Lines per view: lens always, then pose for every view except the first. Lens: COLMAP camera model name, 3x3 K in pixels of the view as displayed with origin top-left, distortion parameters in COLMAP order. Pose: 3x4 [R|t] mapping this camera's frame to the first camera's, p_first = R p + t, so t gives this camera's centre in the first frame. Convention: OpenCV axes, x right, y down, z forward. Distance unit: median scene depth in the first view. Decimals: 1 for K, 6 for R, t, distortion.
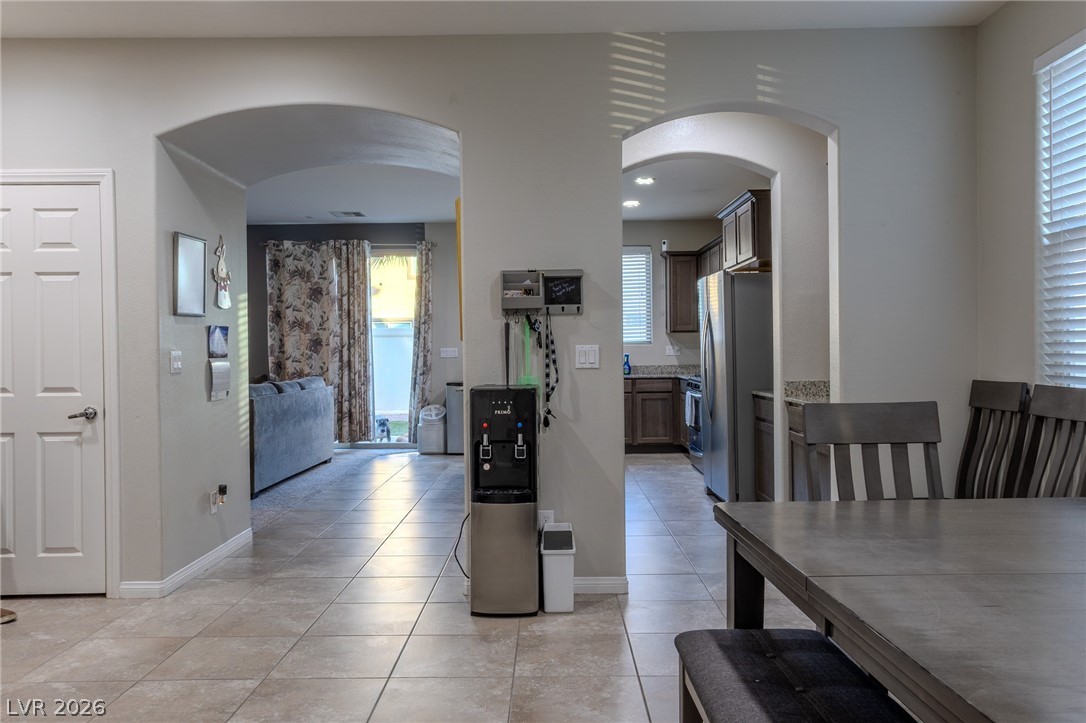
lens RADIAL K [[819.5, 0, 539.3], [0, 819.5, 354.9], [0, 0, 1]] dist [-0.009595, 0.029945]
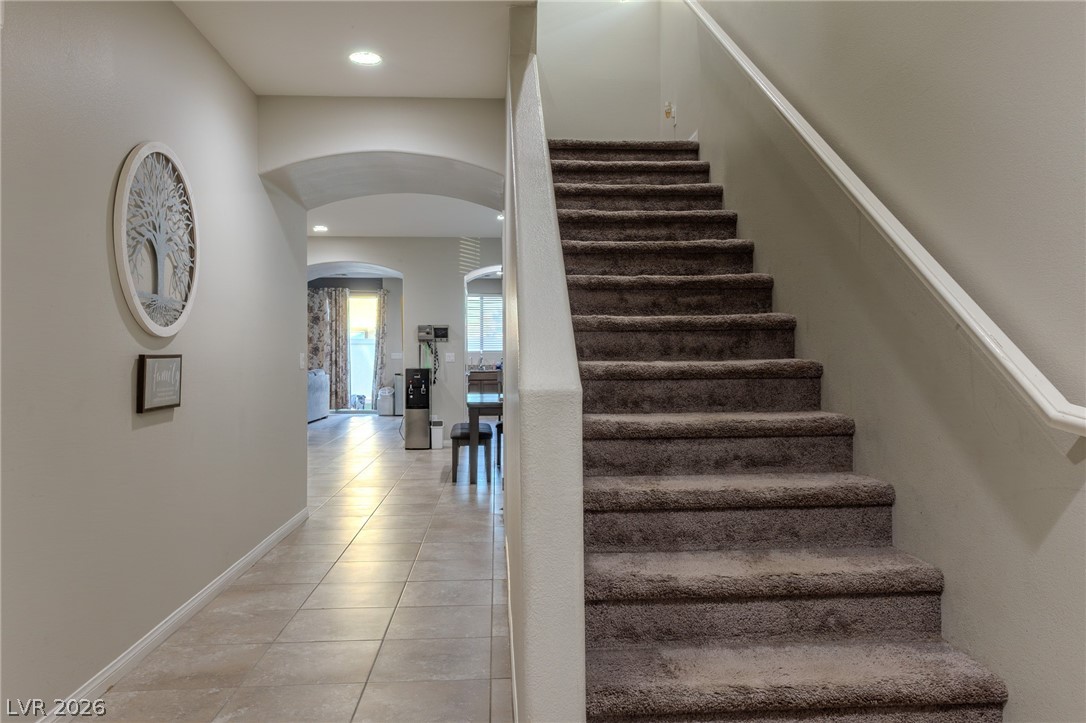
lens RADIAL K [[819.5, 0, 539.3], [0, 819.5, 354.9], [0, 0, 1]] dist [-0.009595, 0.029945]
pose [[0.997767, 0.009621, 0.066088, 0.172059], [-0.009198, 0.999935, -0.006709, 0.008667], [-0.066148, 0.006086, 0.997791, -1.686823]]
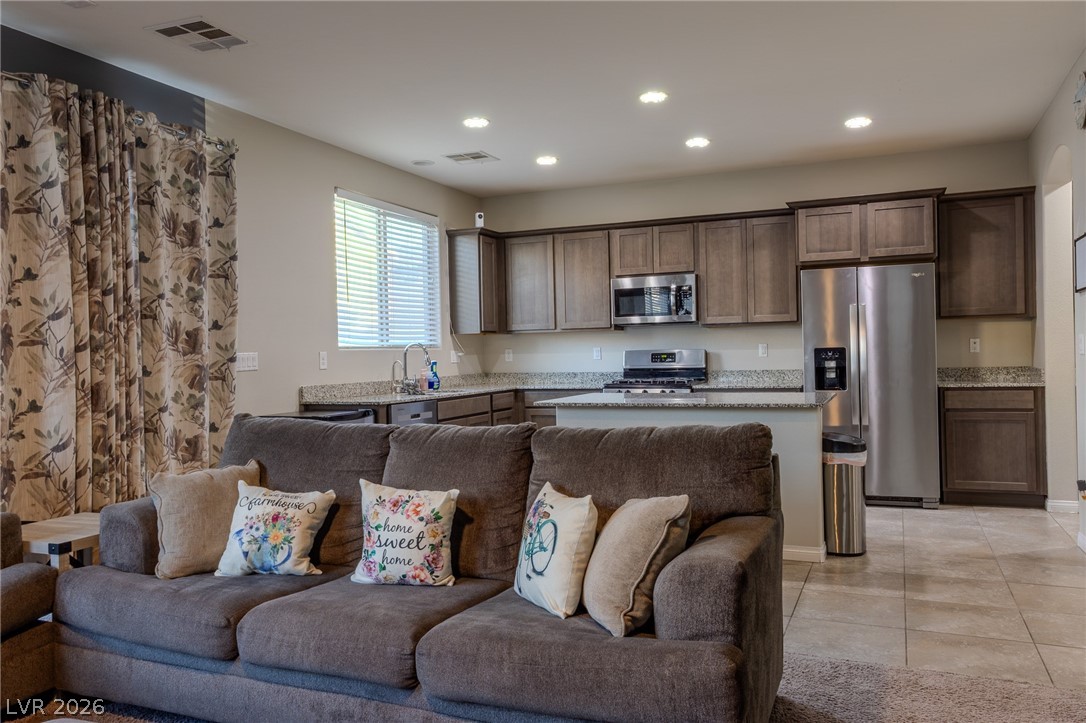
lens RADIAL K [[819.5, 0, 539.3], [0, 819.5, 354.9], [0, 0, 1]] dist [-0.009595, 0.029945]
pose [[0.384487, -0.000840, 0.923130, -1.288011], [0.021779, 0.999729, -0.008161, 0.003088], [-0.922874, 0.023243, 0.384401, 1.556636]]
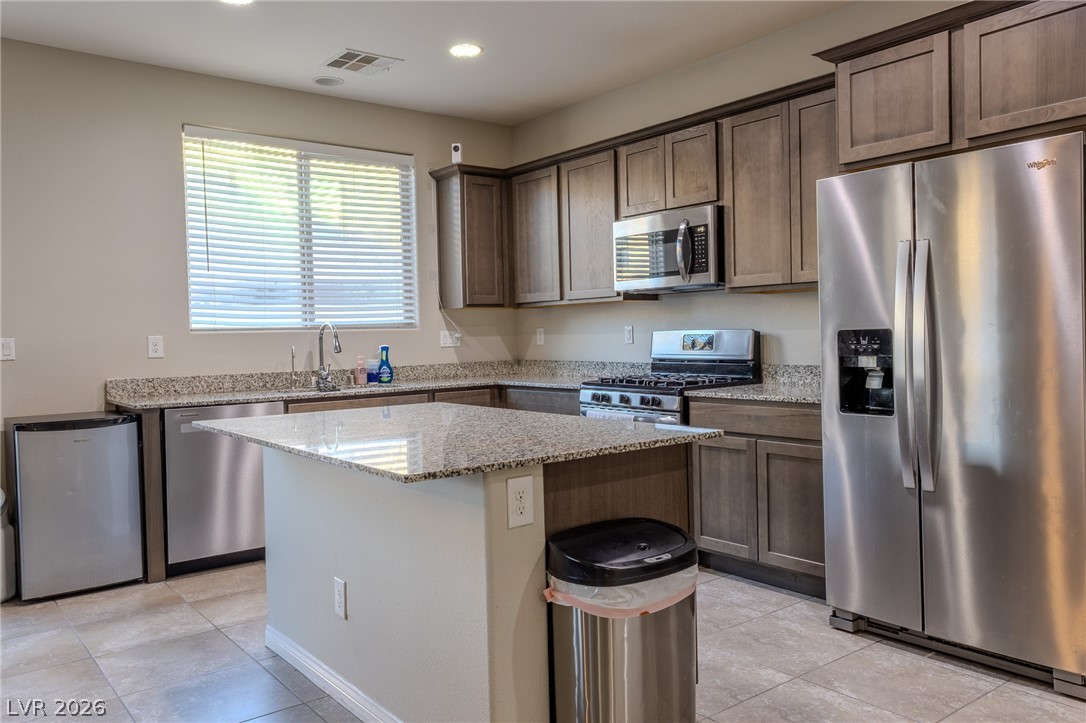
lens RADIAL K [[819.5, 0, 539.3], [0, 819.5, 354.9], [0, 0, 1]] dist [-0.009595, 0.029945]
pose [[0.777008, -0.024957, 0.628995, -0.390623], [0.018213, 0.999687, 0.017166, -0.005906], [-0.629227, -0.001883, 0.777220, 1.241353]]
